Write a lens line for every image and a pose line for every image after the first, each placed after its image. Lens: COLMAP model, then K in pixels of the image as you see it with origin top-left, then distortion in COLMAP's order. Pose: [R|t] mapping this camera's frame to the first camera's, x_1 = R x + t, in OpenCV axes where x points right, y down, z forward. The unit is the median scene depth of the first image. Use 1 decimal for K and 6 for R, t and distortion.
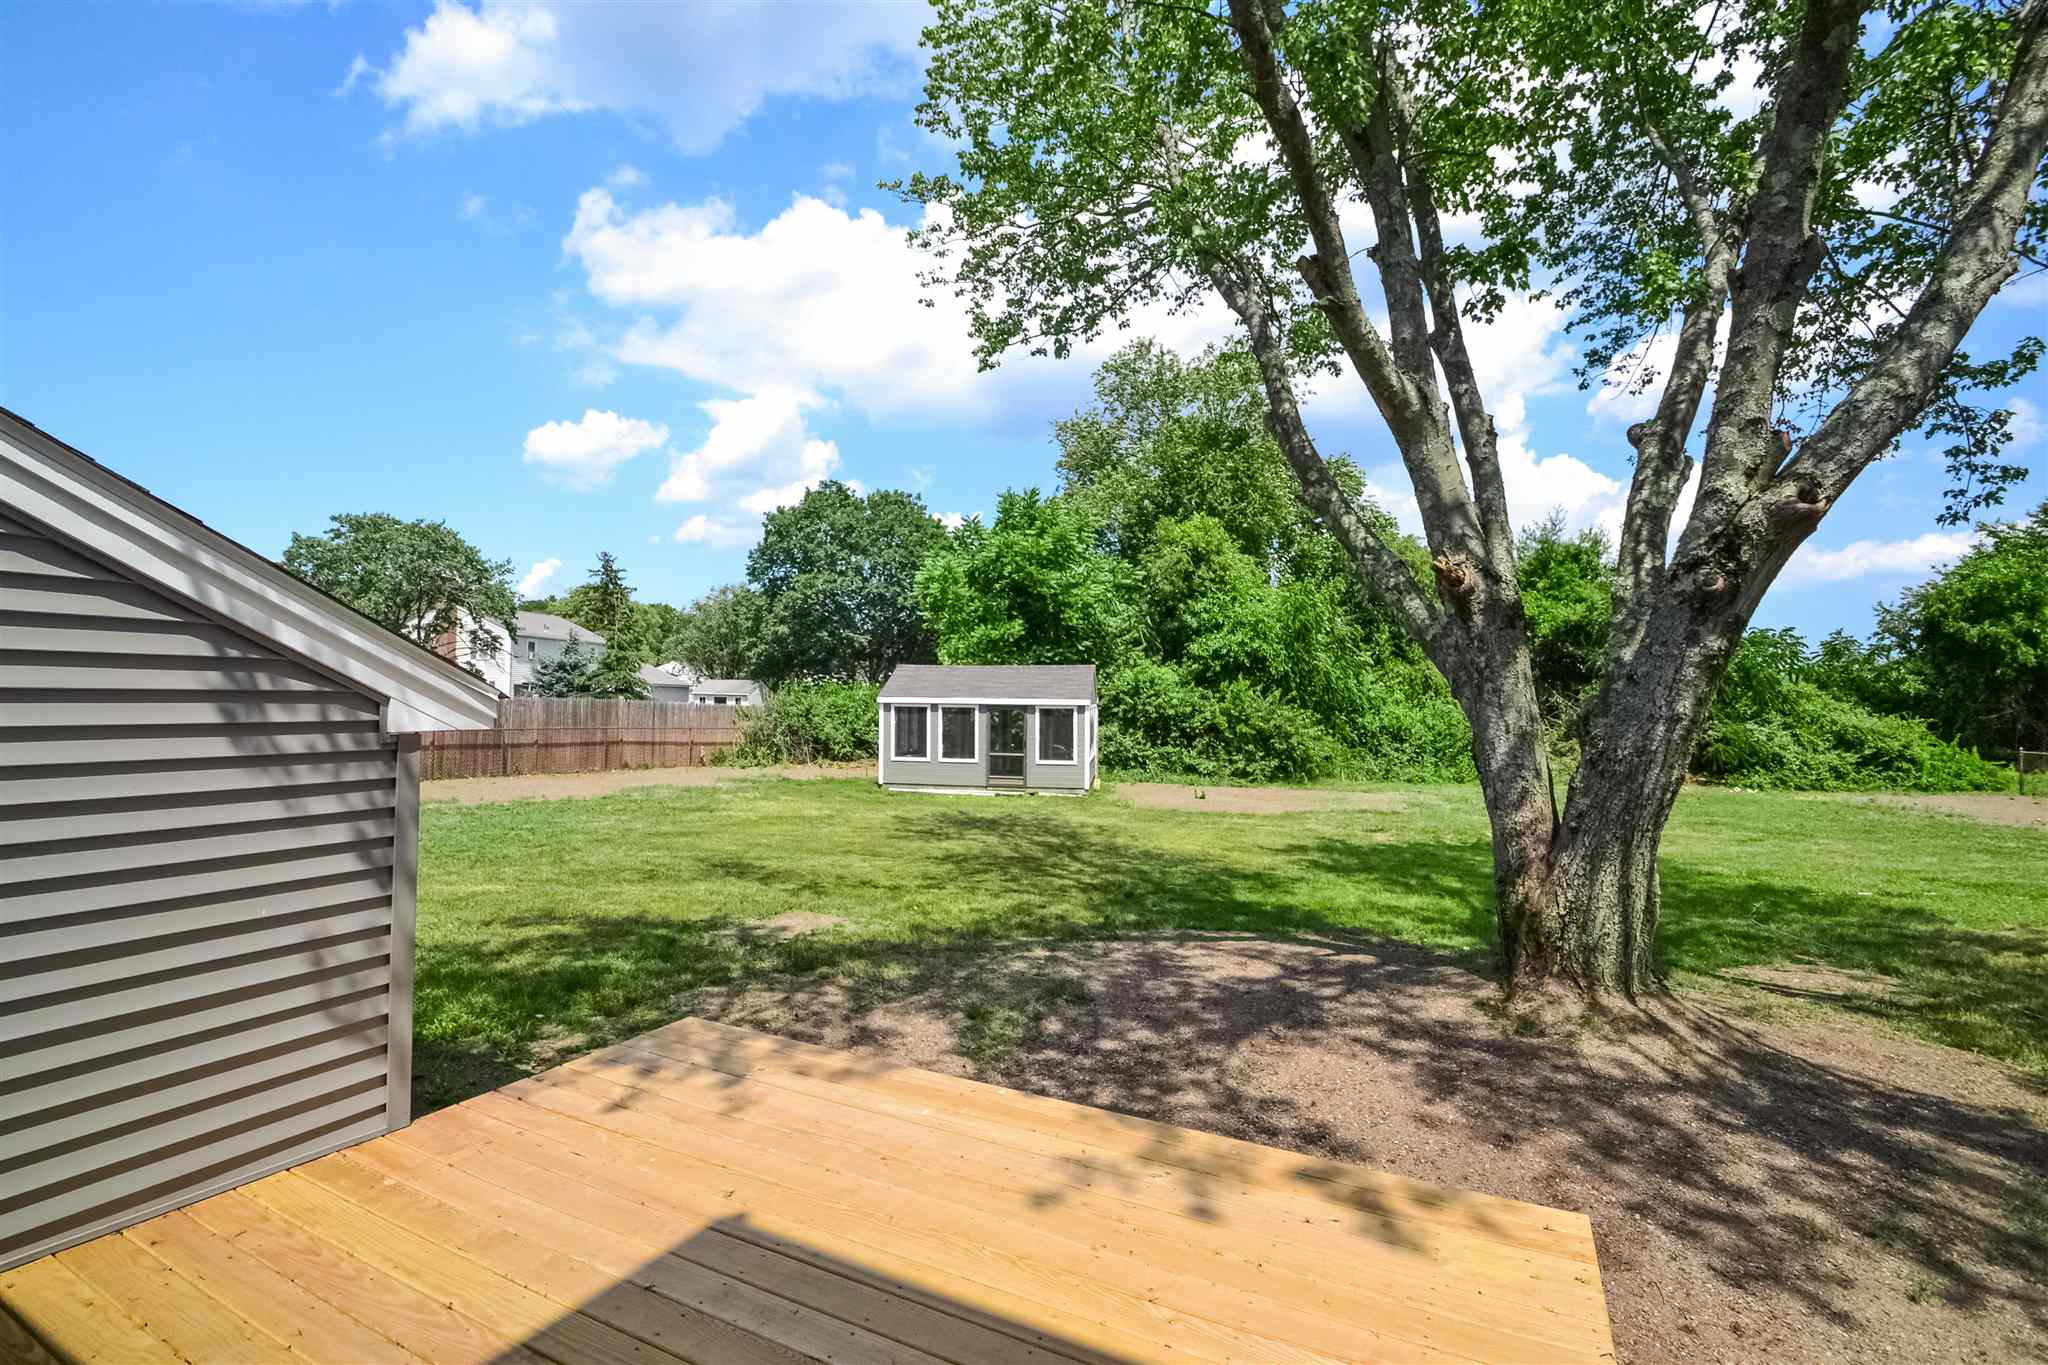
lens RADIAL K [[940.0, 0, 996.1], [0, 940.0, 669.4], [0, 0, 1]] dist [0.010229, -0.016718]
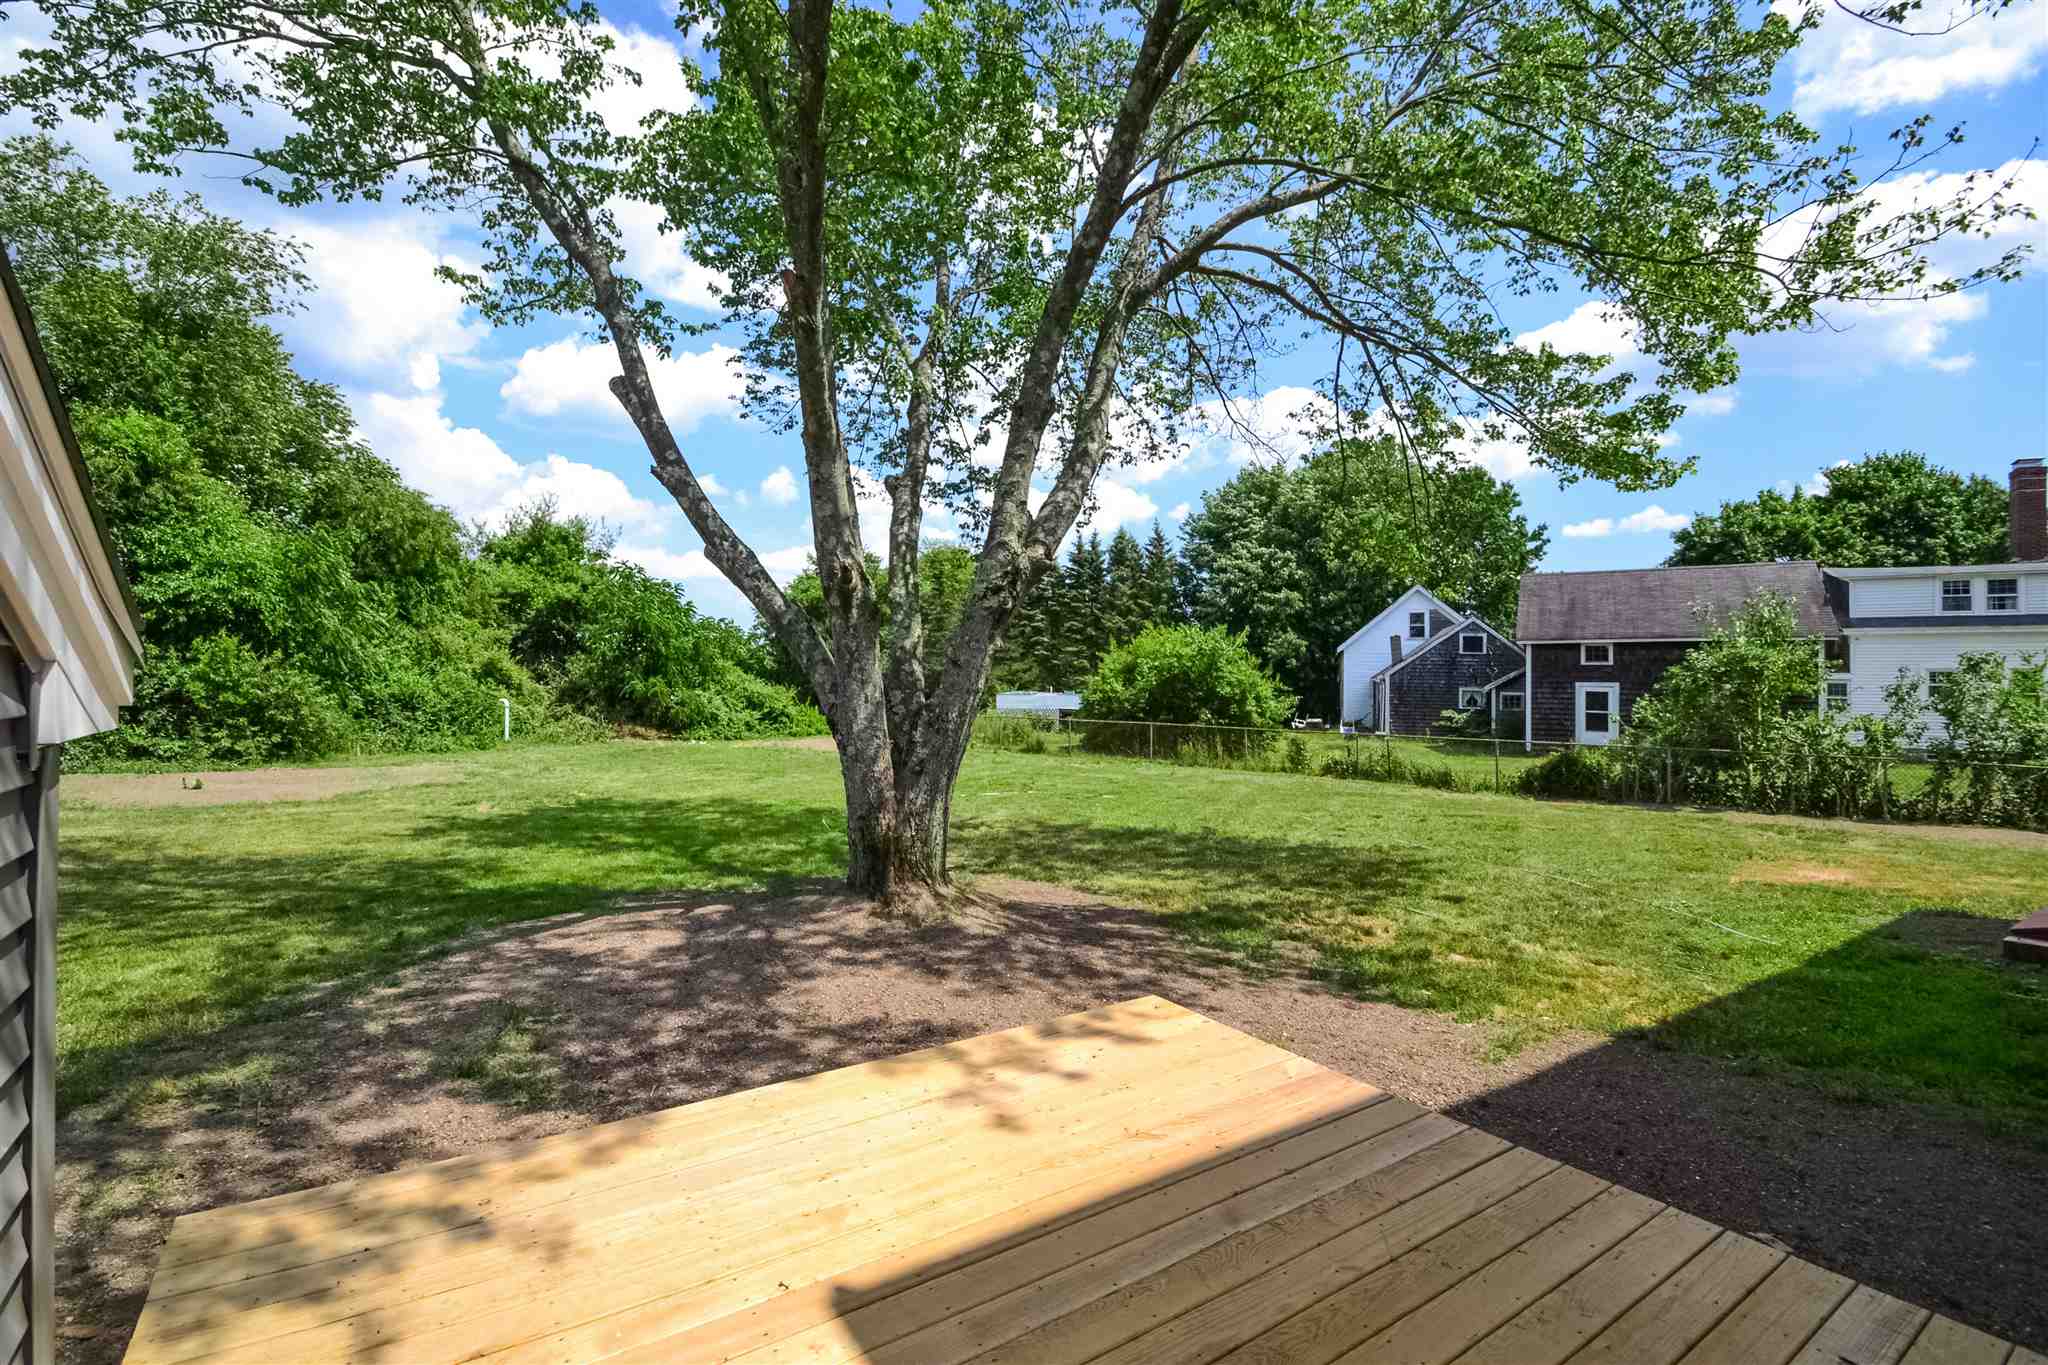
lens RADIAL K [[912.7, 0, 1012.1], [0, 912.7, 671.7], [0, 0, 1]] dist [-0.013065, -0.000270]
pose [[0.457384, 0.016154, 0.889123, -0.116073], [-0.050543, 0.998691, 0.007856, 0.001475], [-0.887832, -0.048532, 0.457602, 0.063529]]
